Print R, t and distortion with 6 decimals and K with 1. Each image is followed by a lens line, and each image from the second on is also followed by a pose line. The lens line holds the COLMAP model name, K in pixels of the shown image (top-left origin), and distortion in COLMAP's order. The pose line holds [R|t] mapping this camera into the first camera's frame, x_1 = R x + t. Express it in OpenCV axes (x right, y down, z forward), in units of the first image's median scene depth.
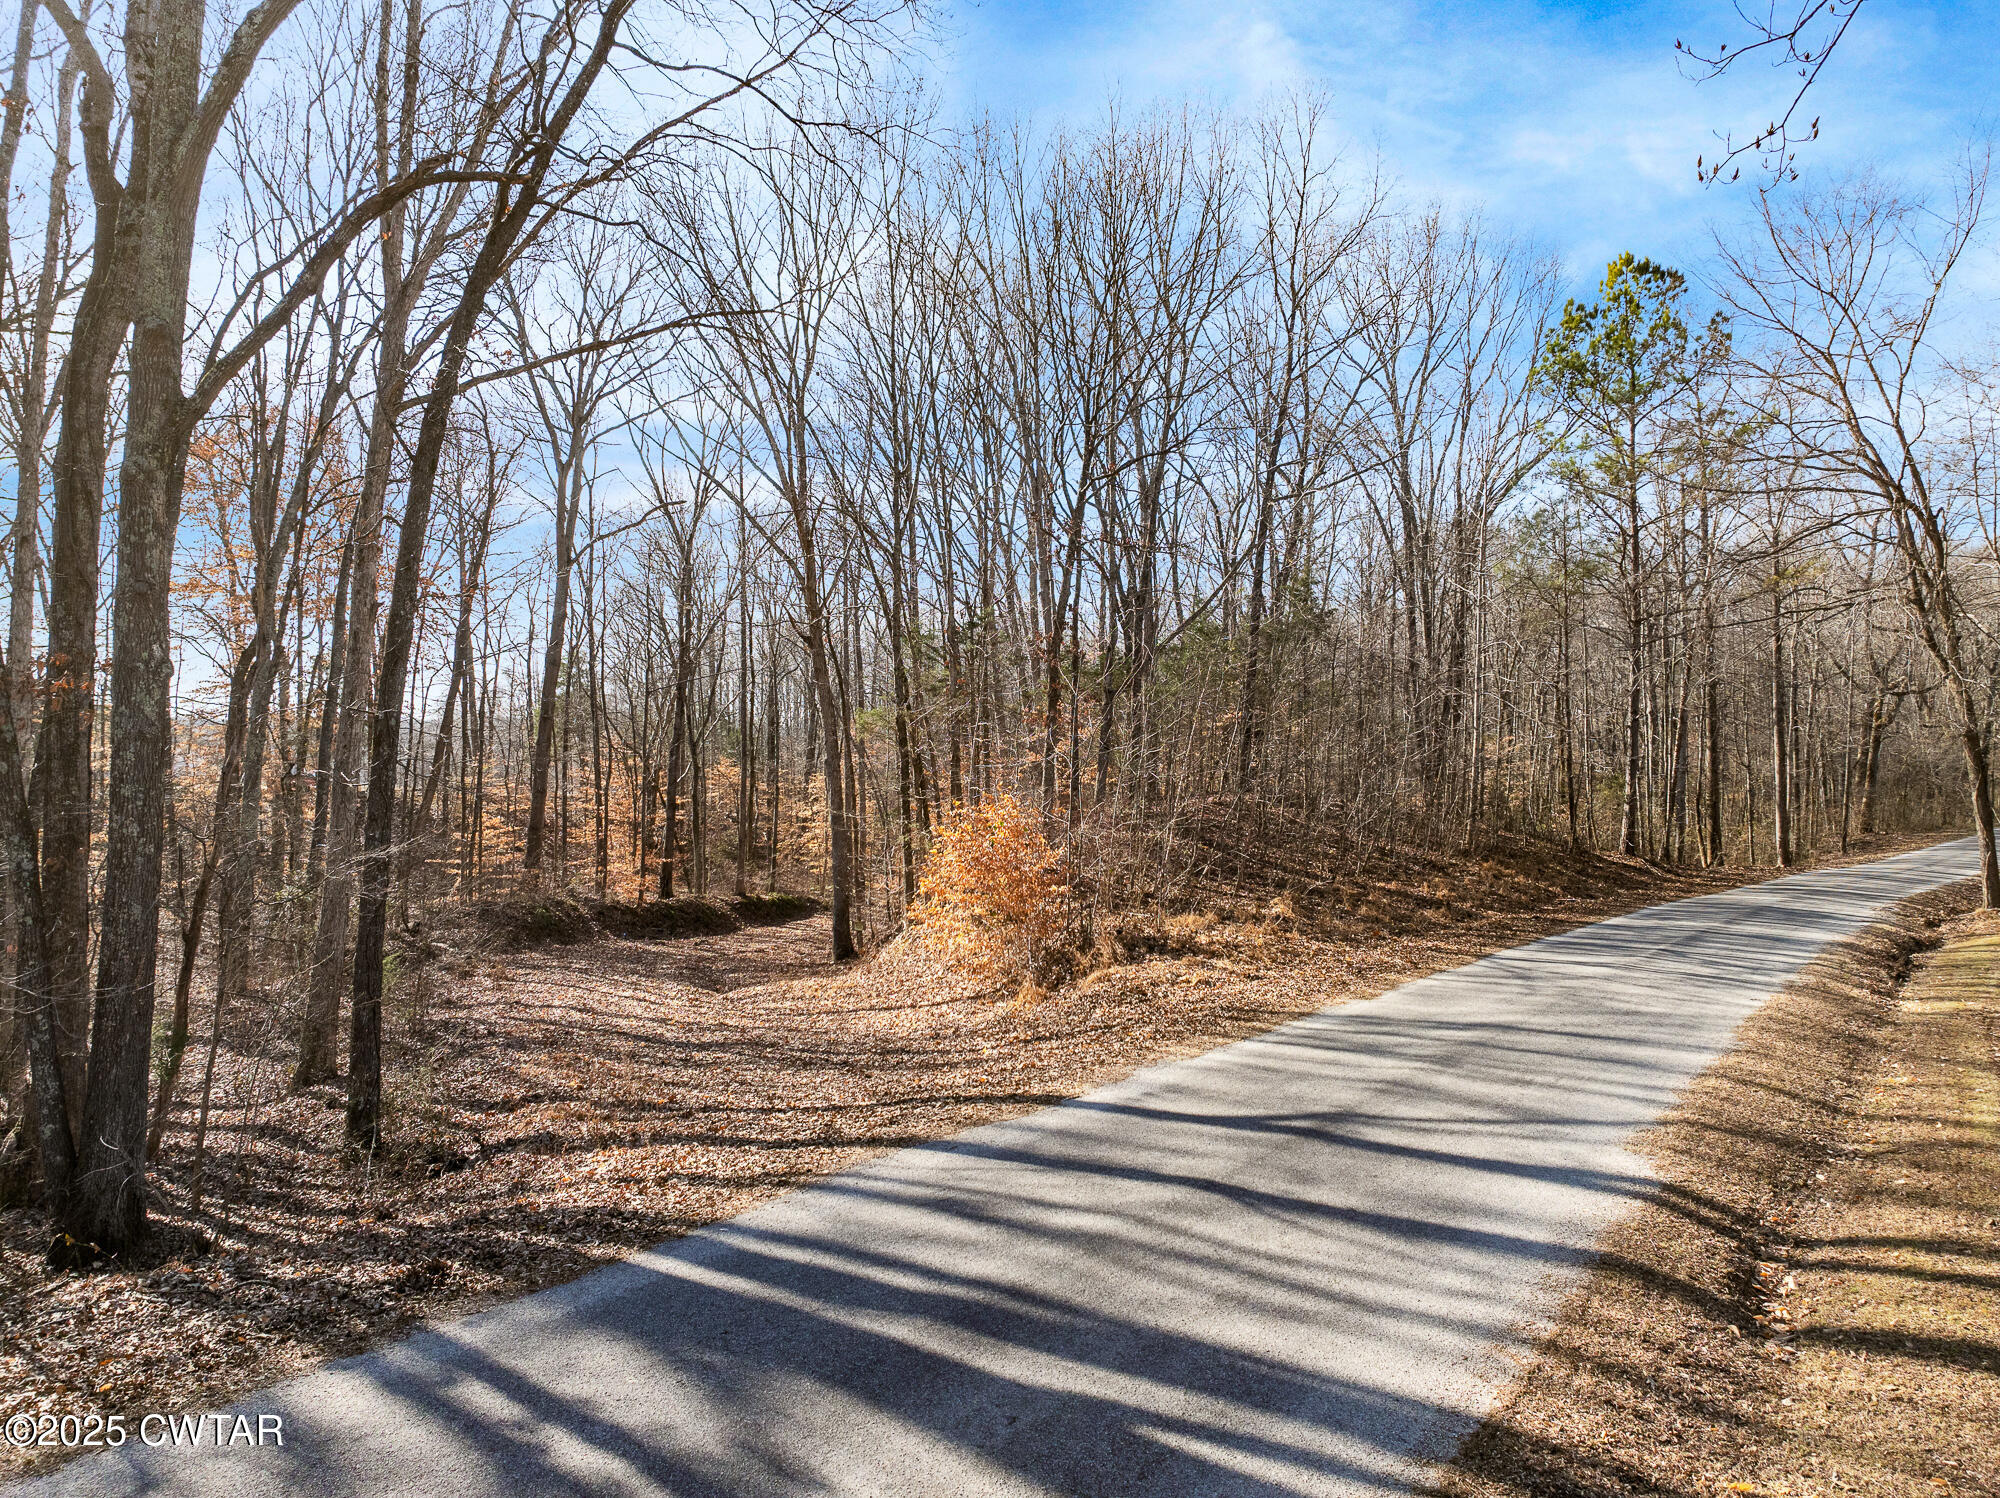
lens RADIAL K [[1390.2, 0, 994.5], [0, 1390.2, 749.4], [0, 0, 1]] dist [-0.025889, 0.005223]
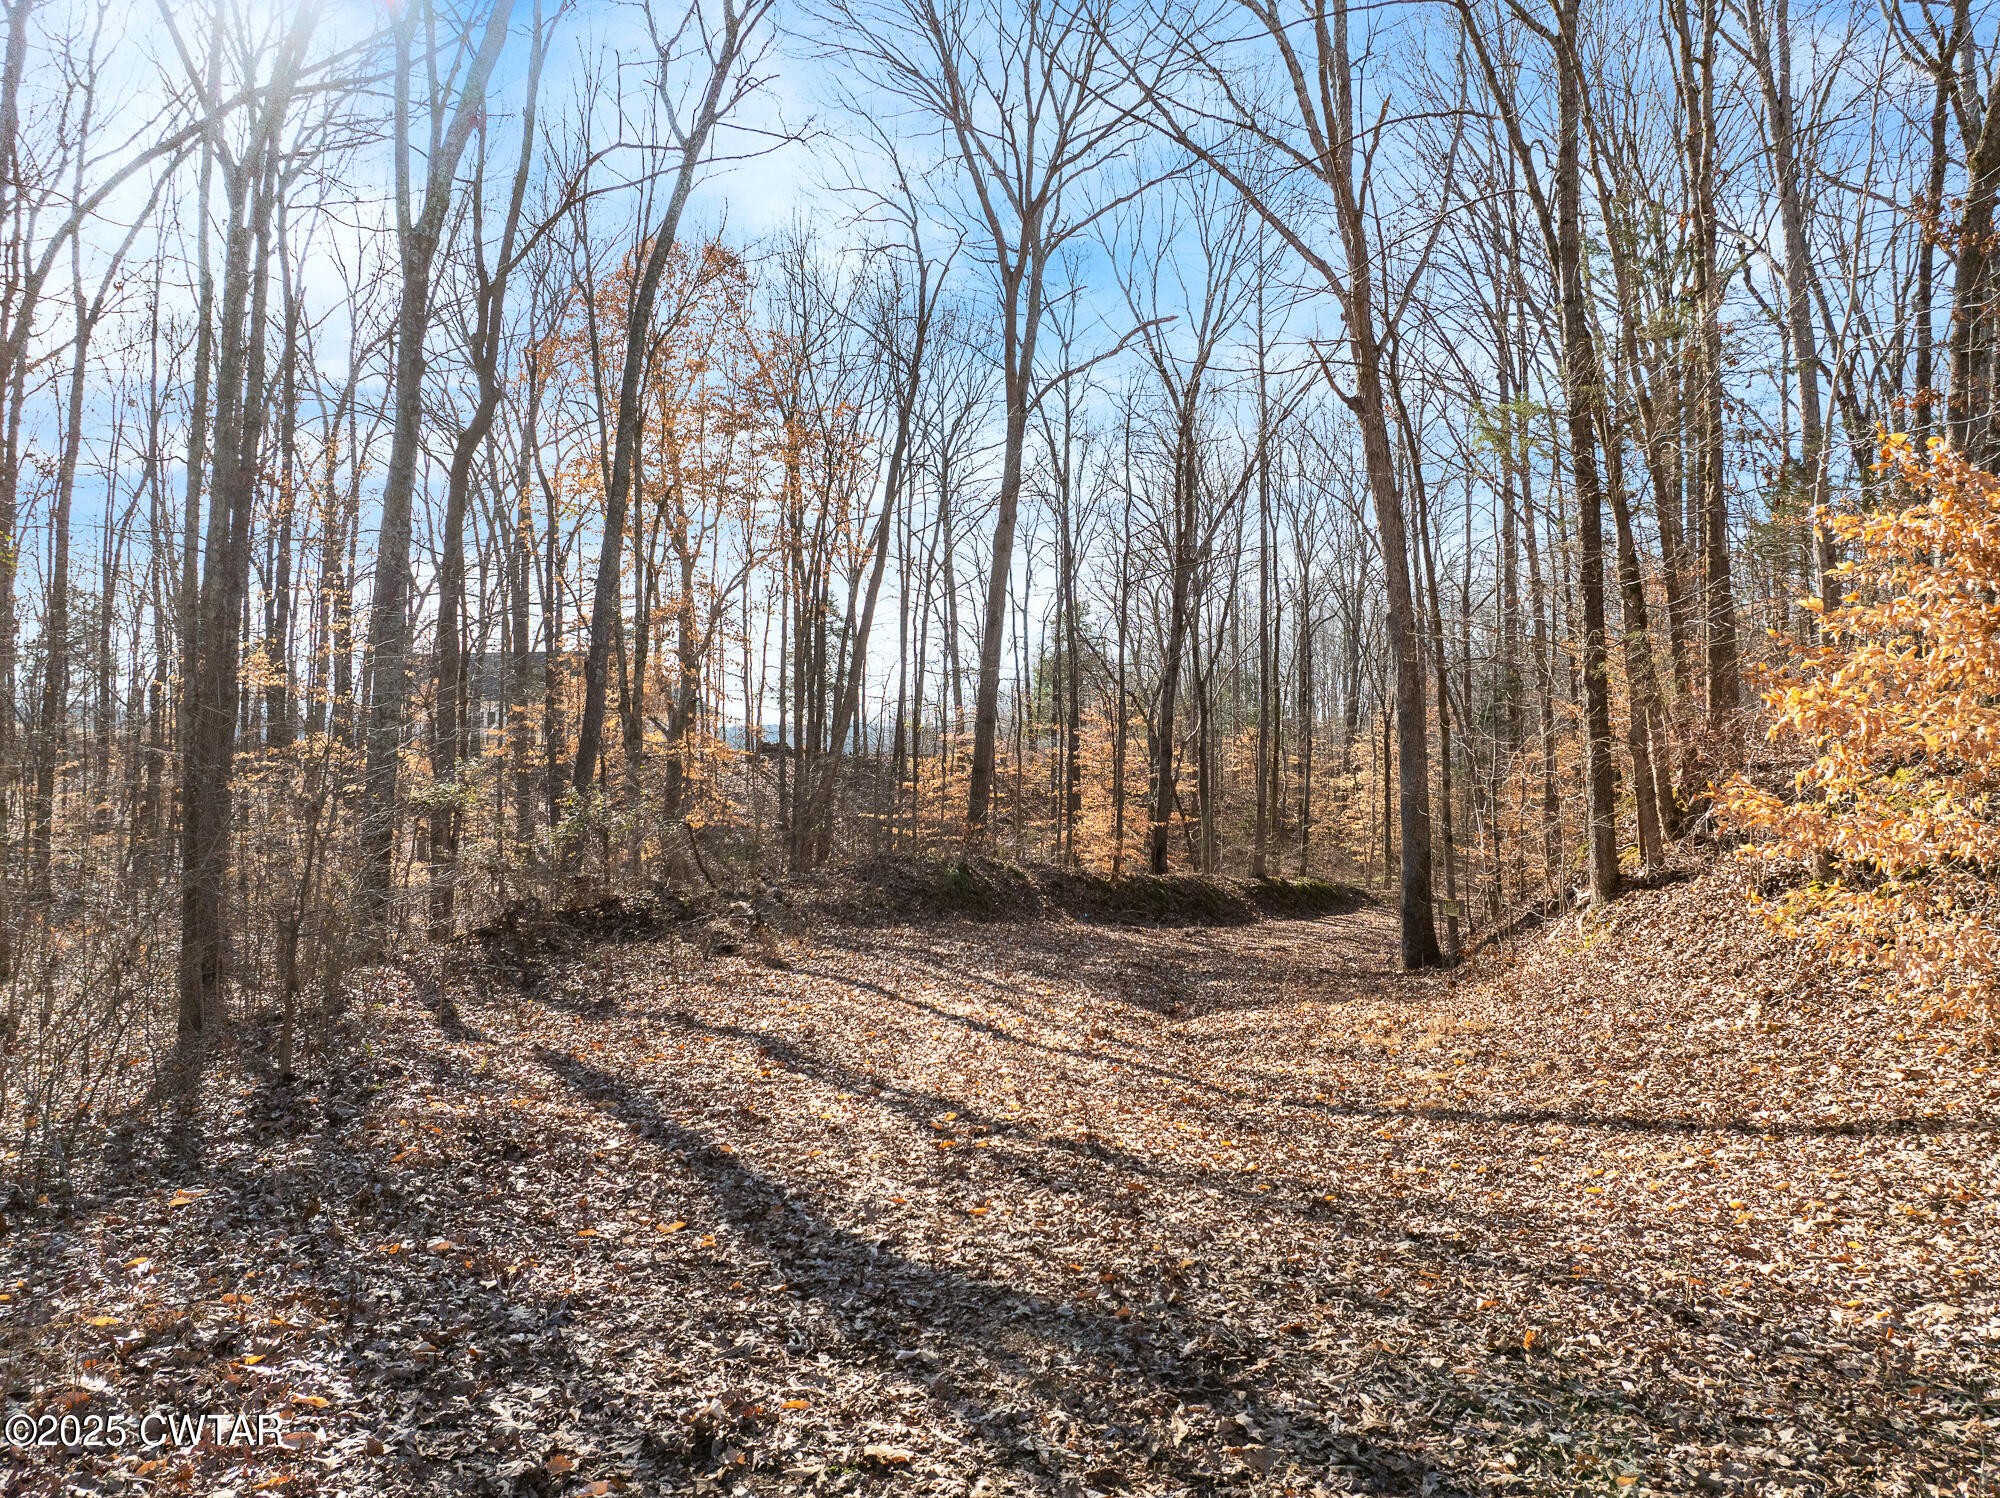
lens RADIAL K [[1390.2, 0, 1000.9], [0, 1390.2, 759.6], [0, 0, 1]] dist [-0.025889, 0.005223]
pose [[0.929594, 0.003962, -0.368563, -0.045634], [-0.003252, 0.999991, 0.002547, 0.049913], [0.368570, -0.001169, 0.929599, 0.314425]]
